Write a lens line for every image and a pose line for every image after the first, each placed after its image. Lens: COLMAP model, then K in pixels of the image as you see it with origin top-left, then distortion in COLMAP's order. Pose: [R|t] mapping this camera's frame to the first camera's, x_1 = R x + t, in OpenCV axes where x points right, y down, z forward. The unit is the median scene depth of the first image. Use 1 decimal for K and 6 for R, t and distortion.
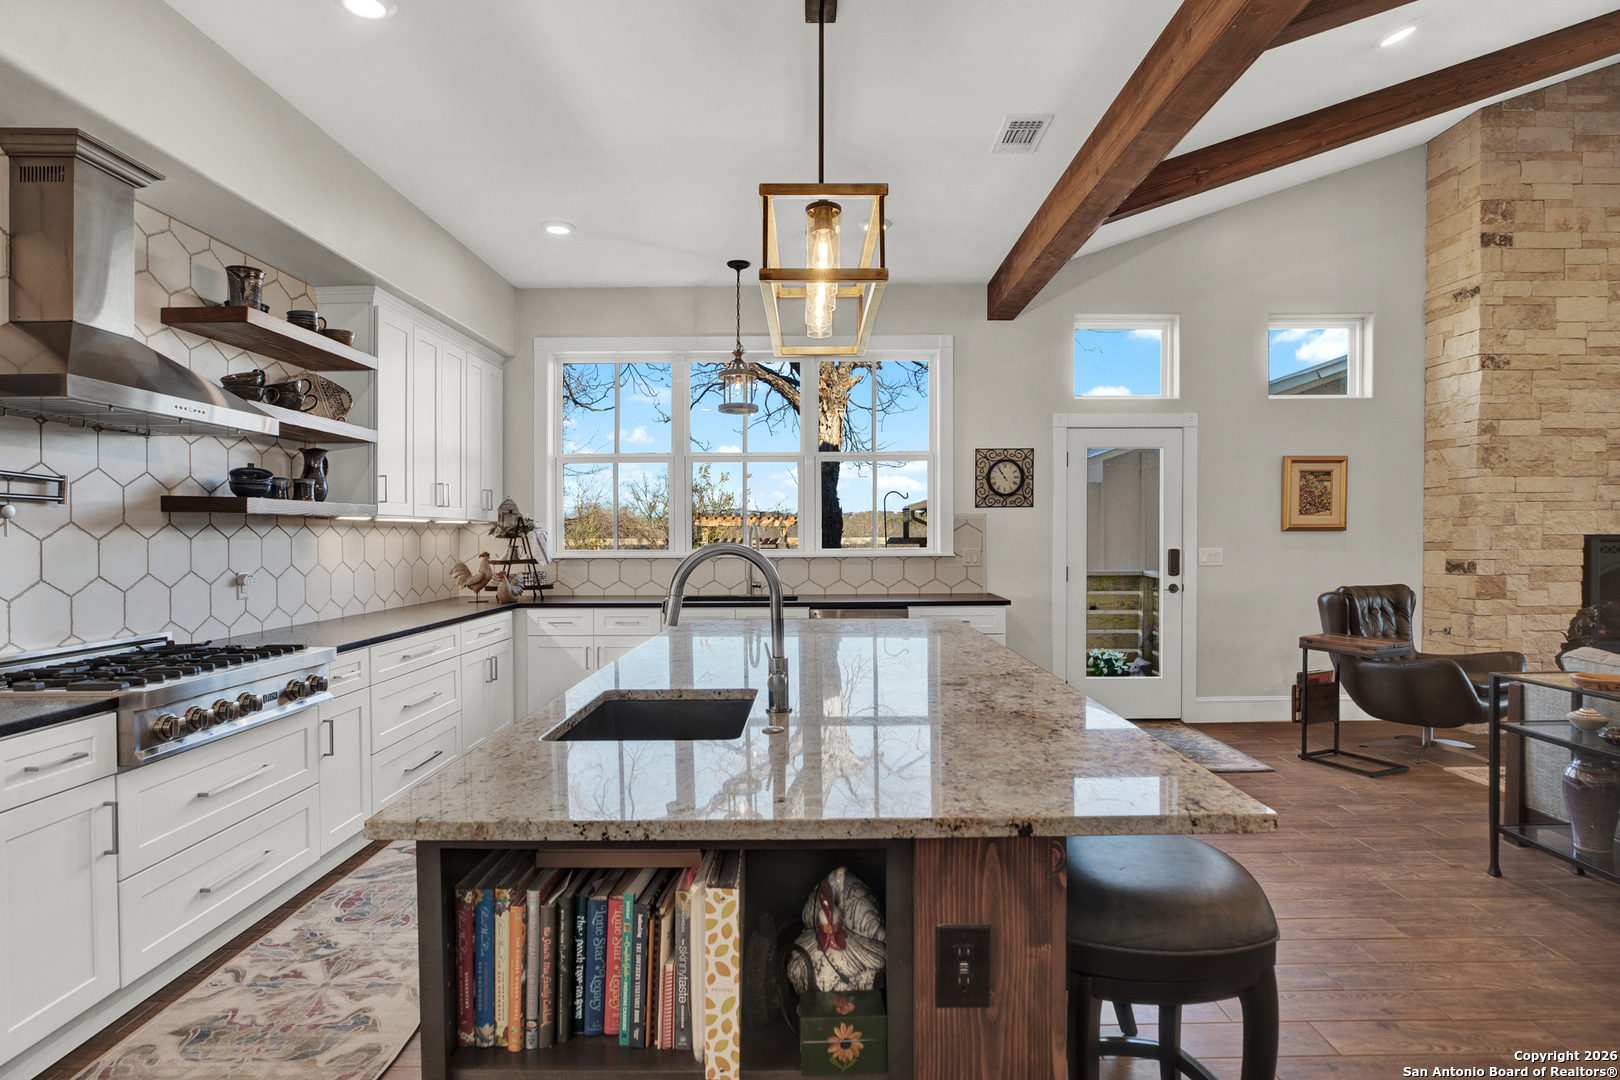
lens RADIAL K [[850.9, 0, 827.1], [0, 850.9, 554.2], [0, 0, 1]] dist [-0.024468, 0.008459]
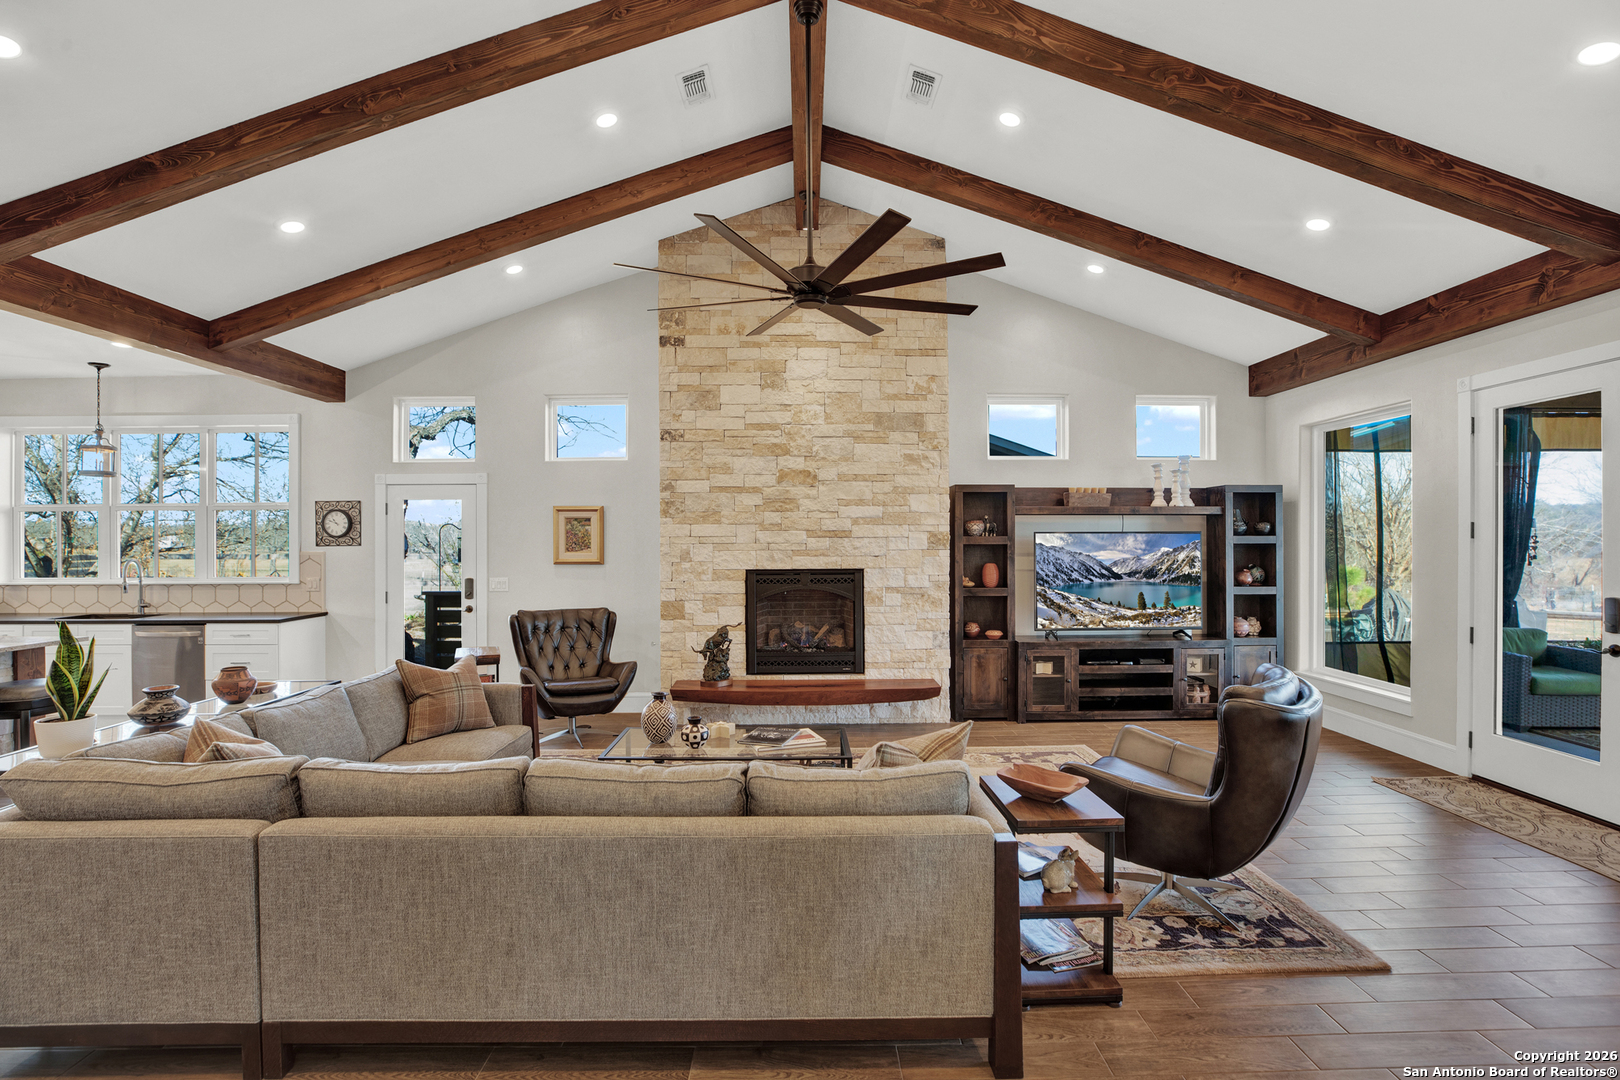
lens RADIAL K [[762.6, 0, 798.6], [0, 762.6, 547.6], [0, 0, 1]] dist [-0.030475, 0.006291]
pose [[0.999991, 0.001227, 0.004055, 0.978424], [-0.001152, 0.999829, -0.018477, -0.035129], [-0.004077, 0.018472, 0.999821, -0.164363]]
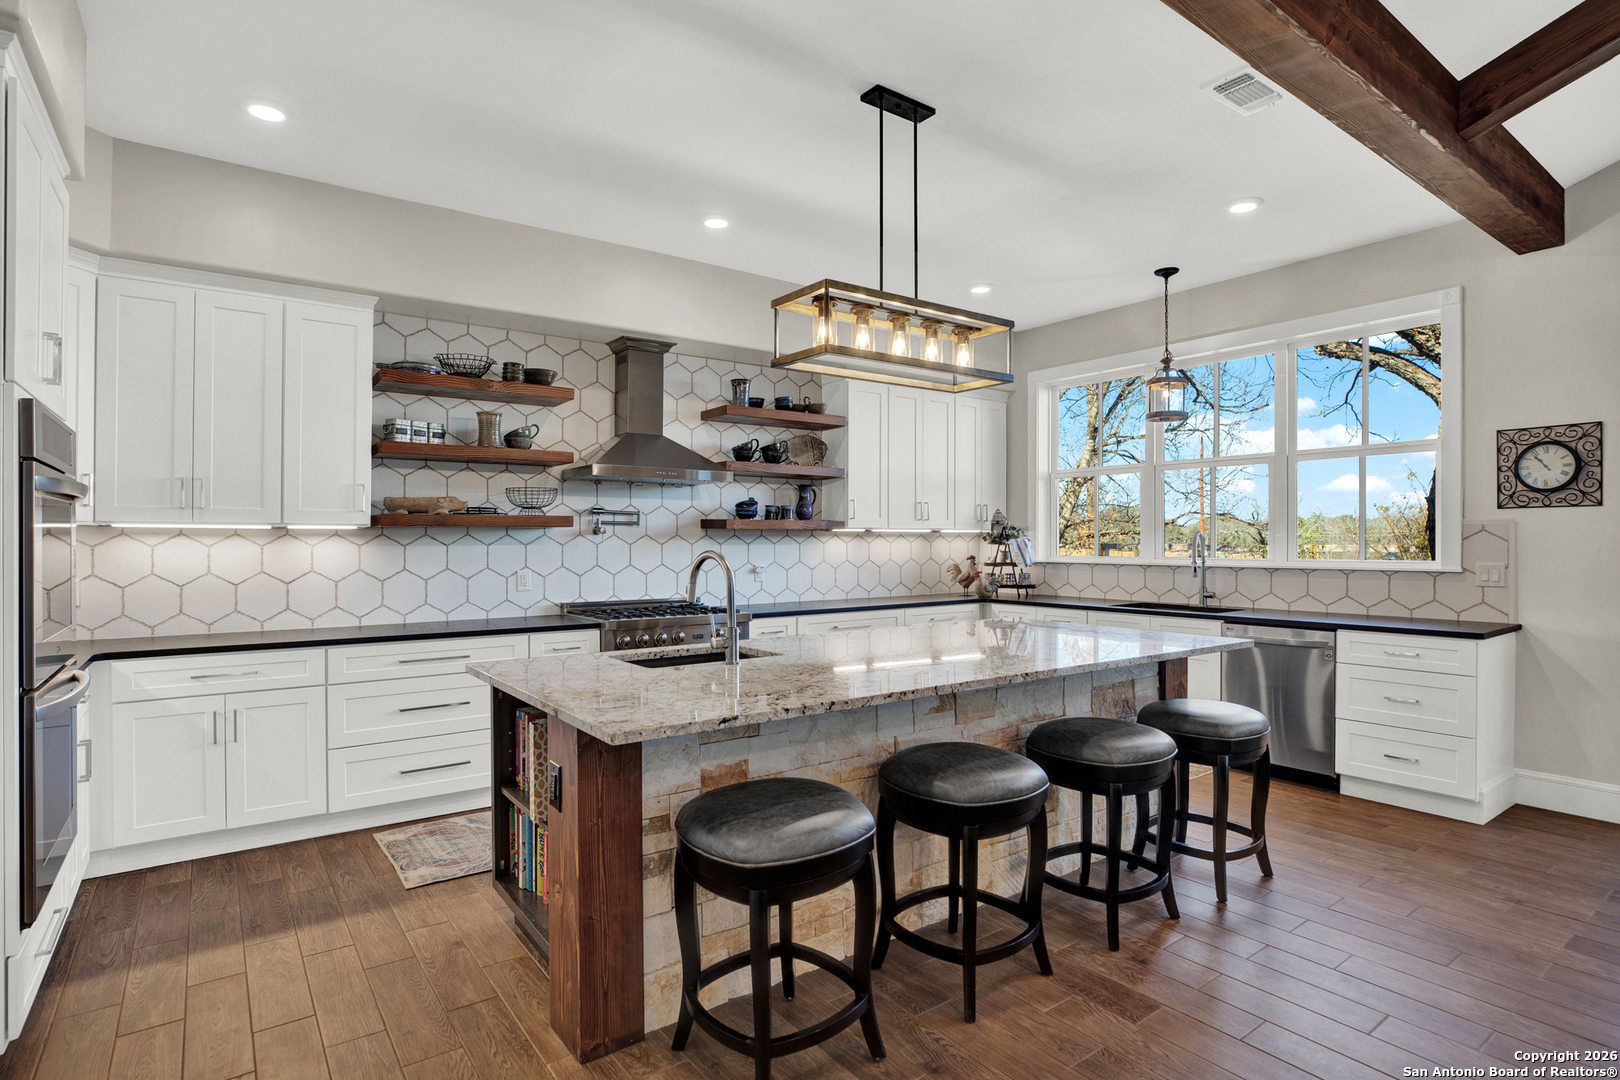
lens RADIAL K [[850.9, 0, 807.3], [0, 850.9, 541.8], [0, 0, 1]] dist [-0.024468, 0.008459]
pose [[0.584495, 0.006446, -0.811372, 0.452789], [-0.021210, 0.999748, -0.007337, -0.008260], [0.811120, 0.021498, 0.584484, 0.081966]]
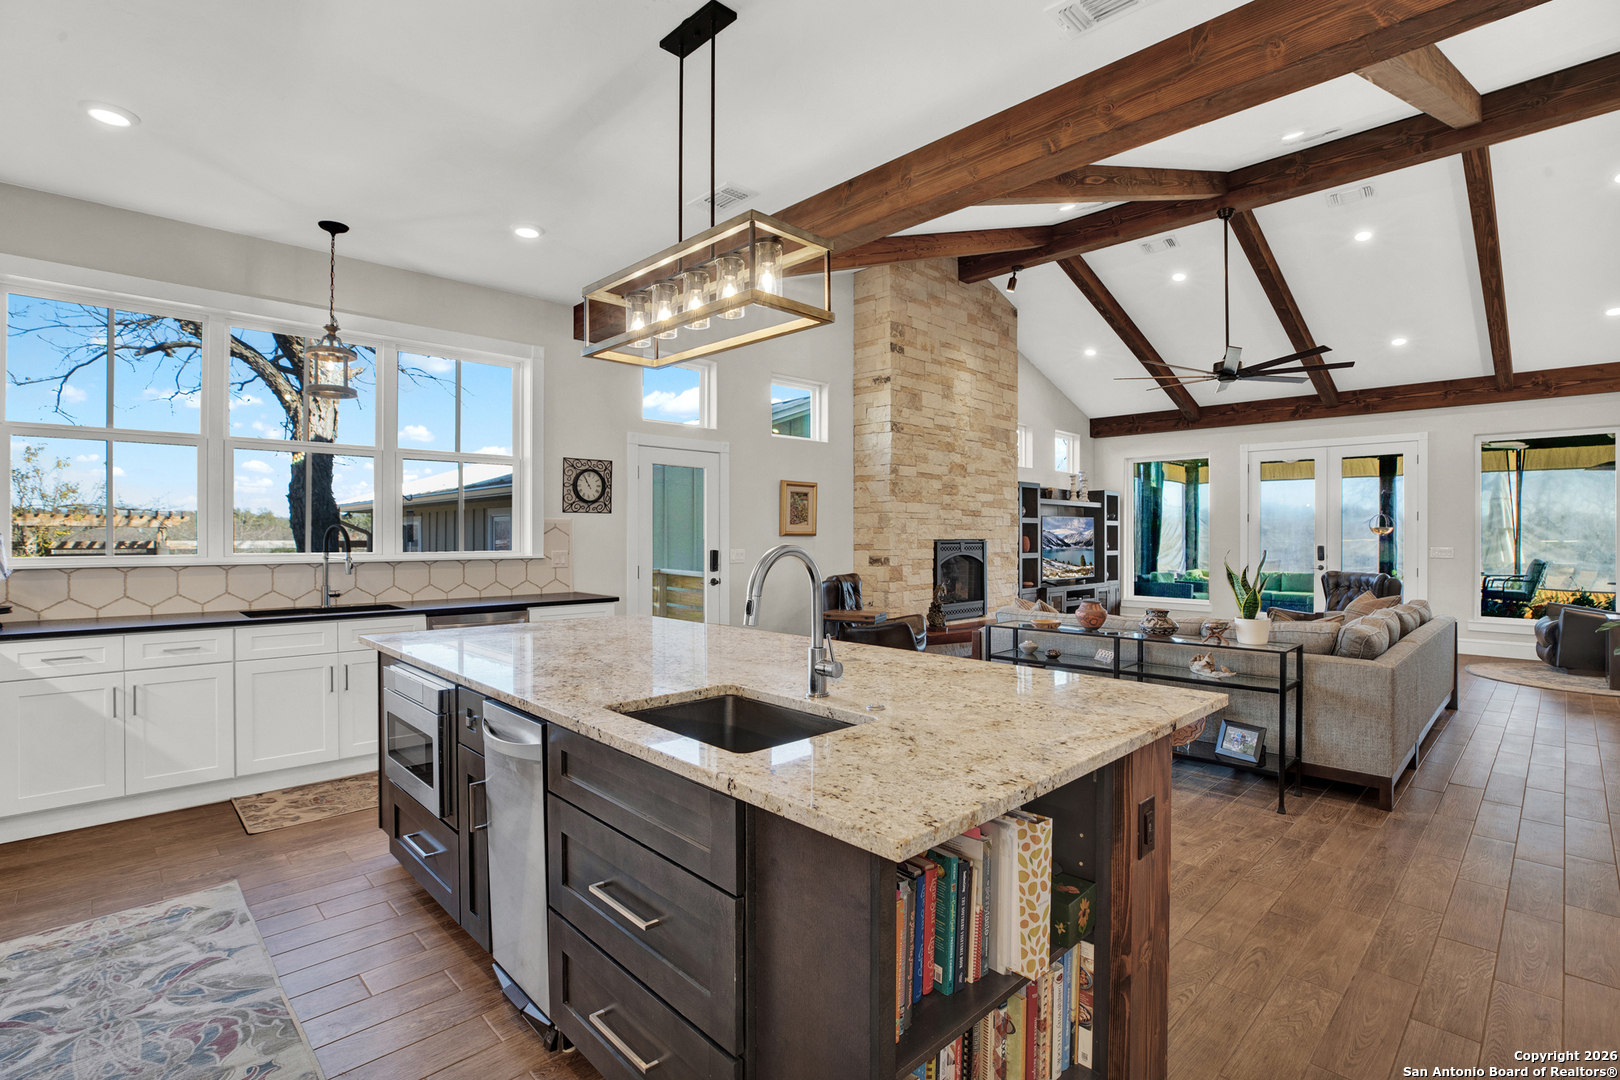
lens RADIAL K [[762.6, 0, 812.1], [0, 762.6, 541.2], [0, 0, 1]] dist [-0.030475, 0.006291]
pose [[0.720836, 0.002029, 0.693103, -0.281661], [0.011746, 0.999816, -0.015144, -0.000887], [-0.693006, 0.019057, 0.720680, 0.105906]]
